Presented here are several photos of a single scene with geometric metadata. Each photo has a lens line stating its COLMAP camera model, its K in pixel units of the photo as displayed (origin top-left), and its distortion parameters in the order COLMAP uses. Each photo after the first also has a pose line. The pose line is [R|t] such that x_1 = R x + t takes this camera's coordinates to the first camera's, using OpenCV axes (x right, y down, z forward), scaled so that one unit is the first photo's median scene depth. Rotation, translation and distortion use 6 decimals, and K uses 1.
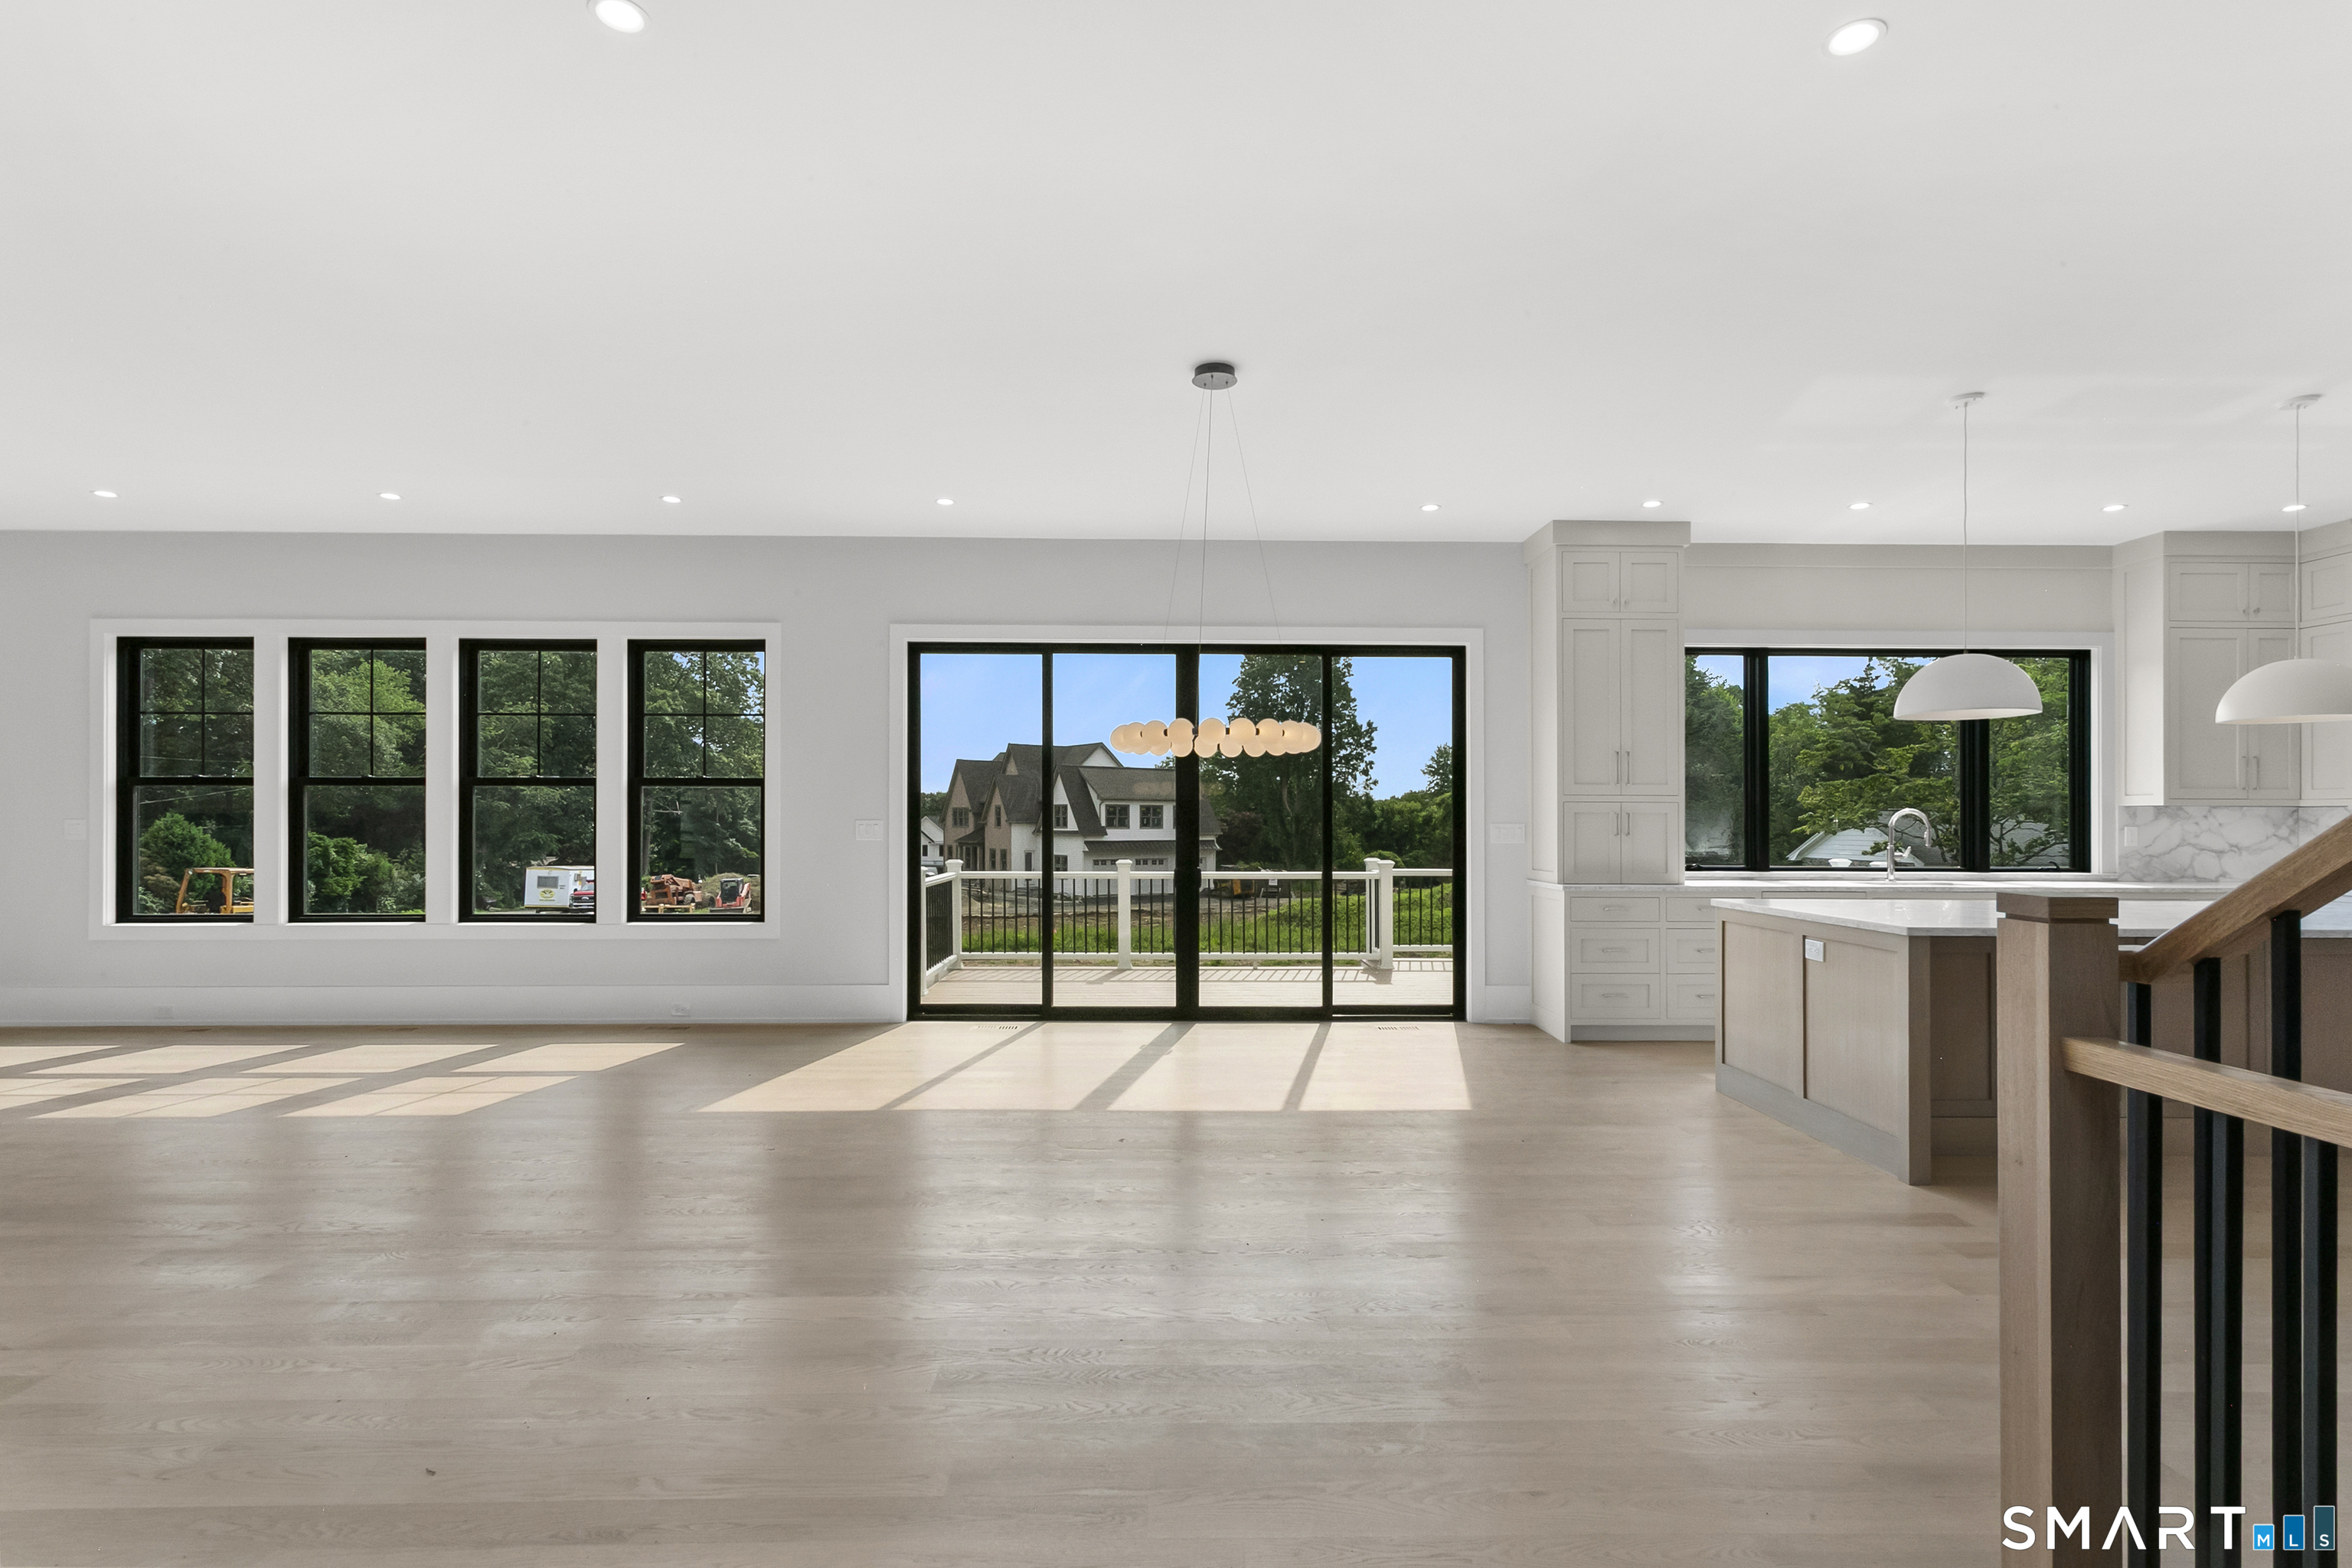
lens RADIAL K [[1125.4, 0, 1193.1], [0, 1125.4, 807.0], [0, 0, 1]] dist [0.014289, 0.001925]
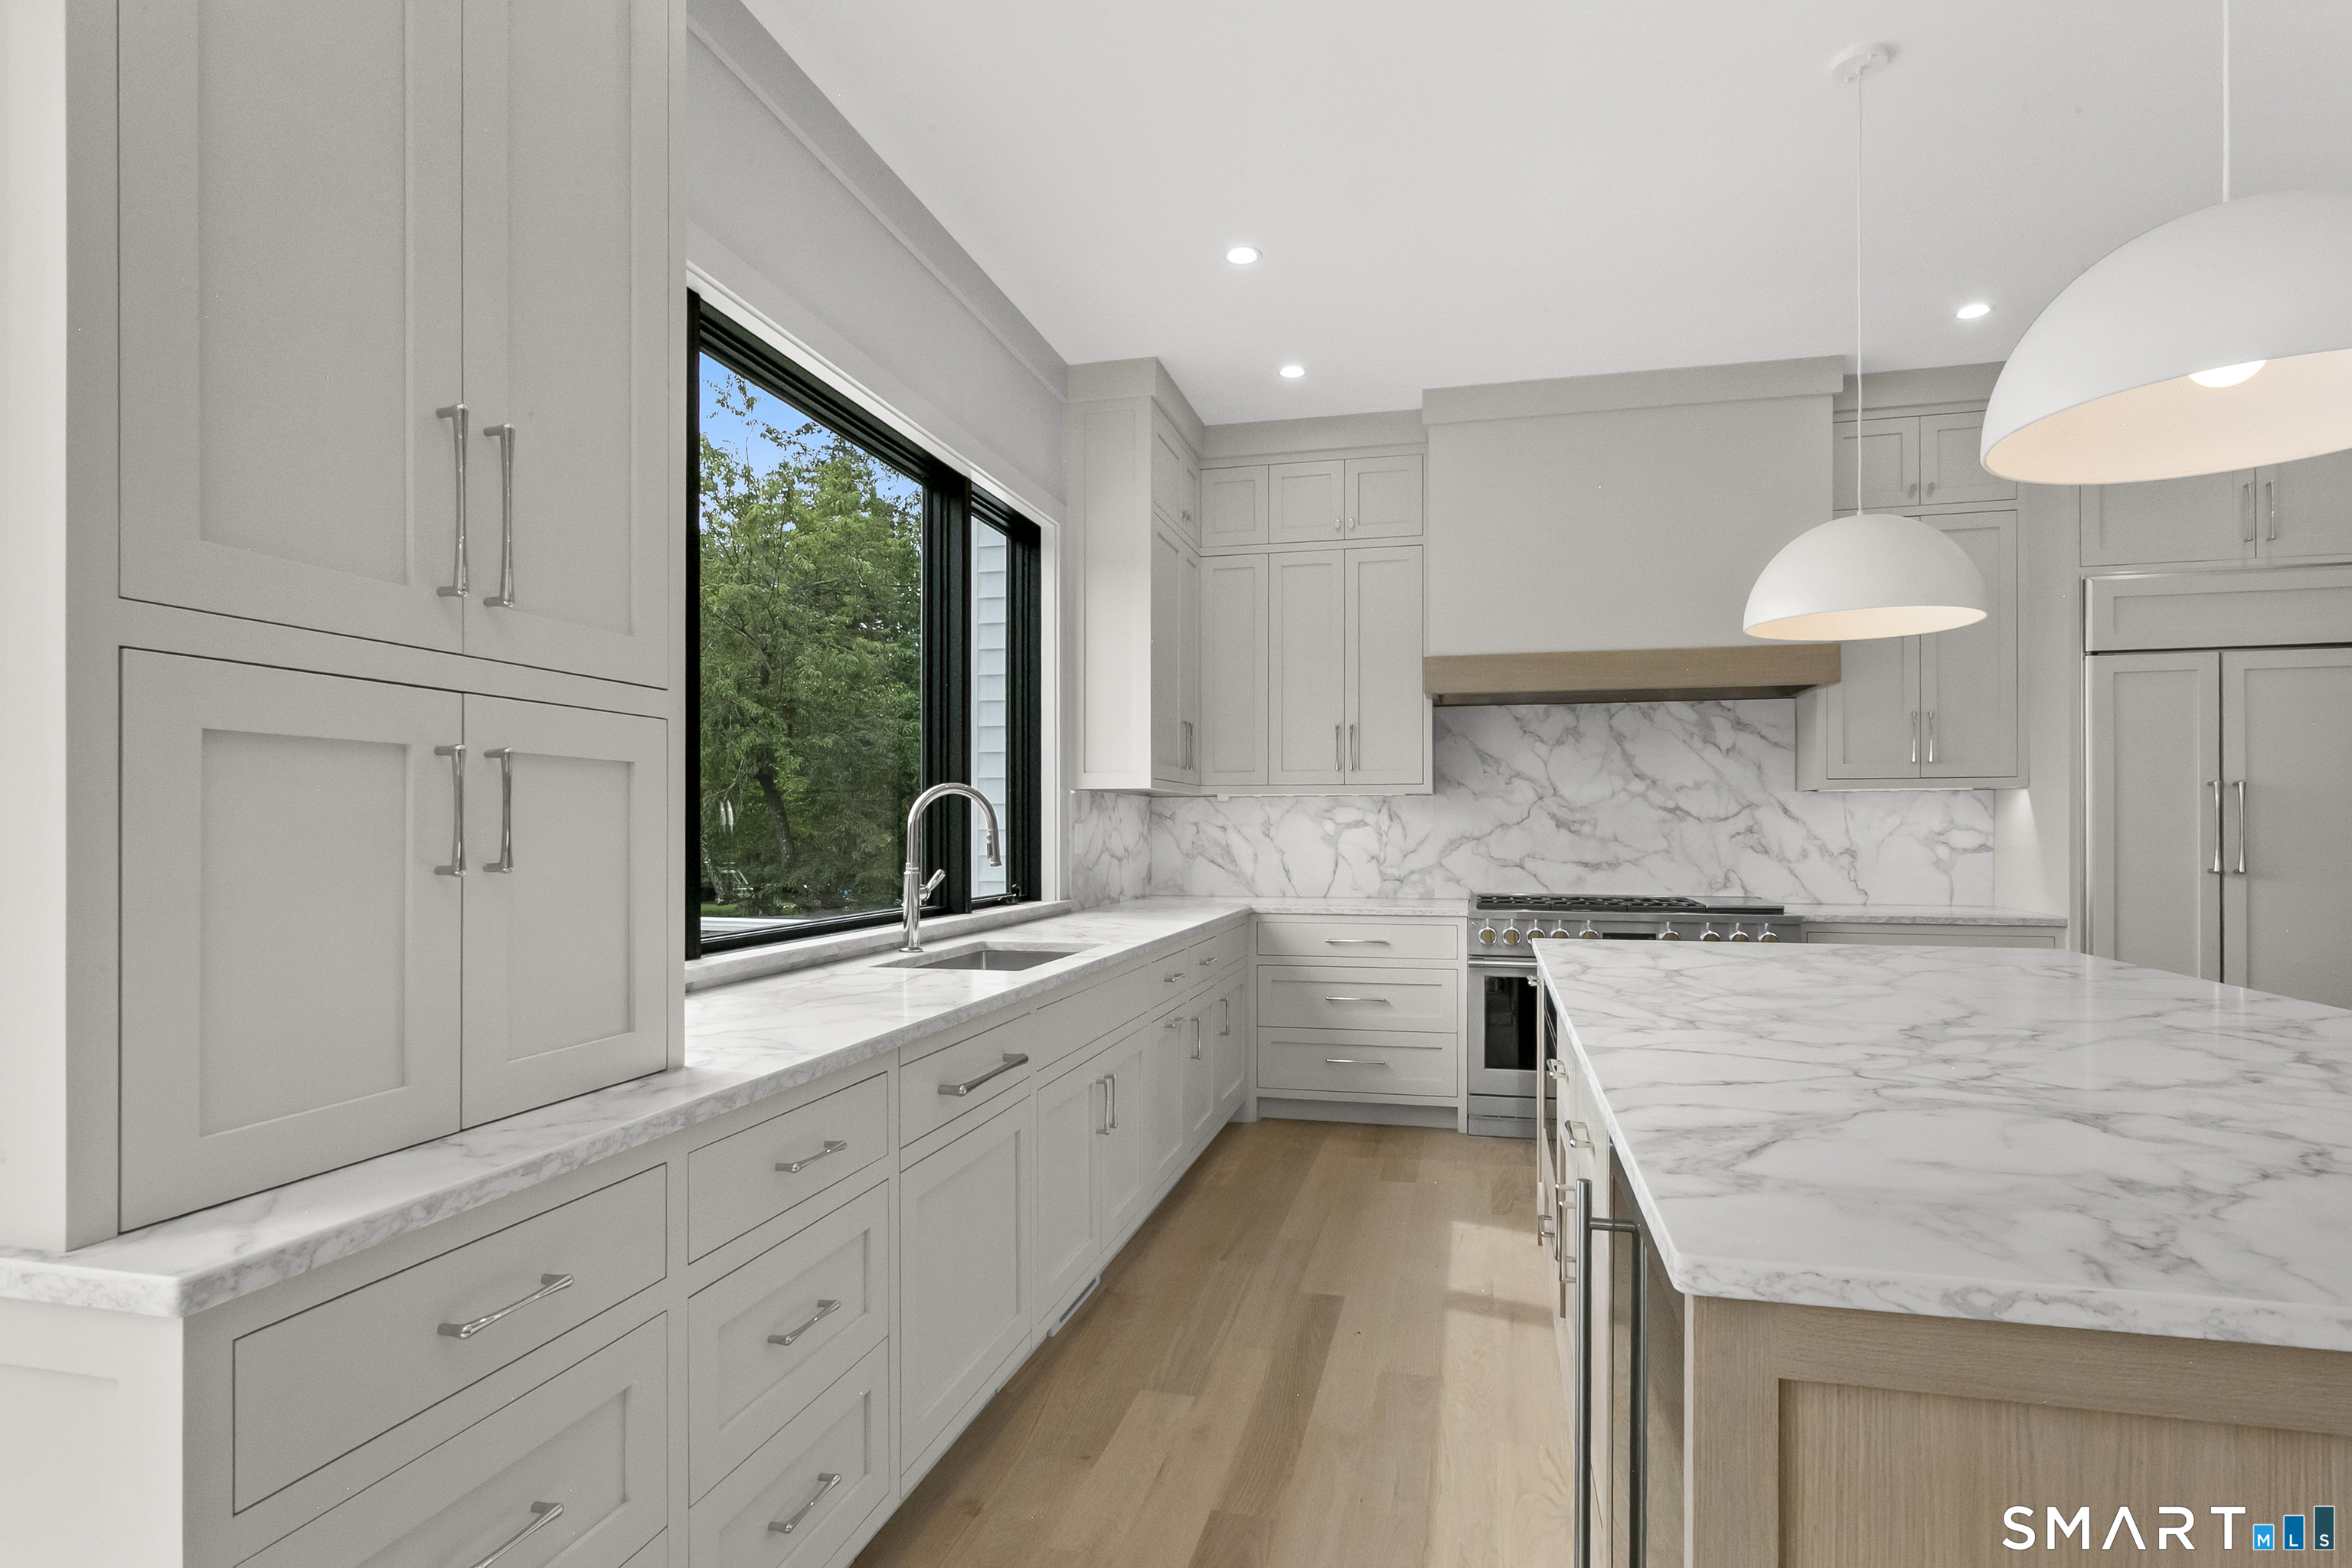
lens RADIAL K [[1215.1, 0, 1200.2], [0, 1215.1, 810.1], [0, 0, 1]] dist [0.006558, 0.001960]
pose [[0.268203, 0.008838, 0.963322, 0.201366], [-0.008314, 0.999942, -0.006859, 0.014504], [-0.963326, -0.006169, 0.268261, 0.767577]]
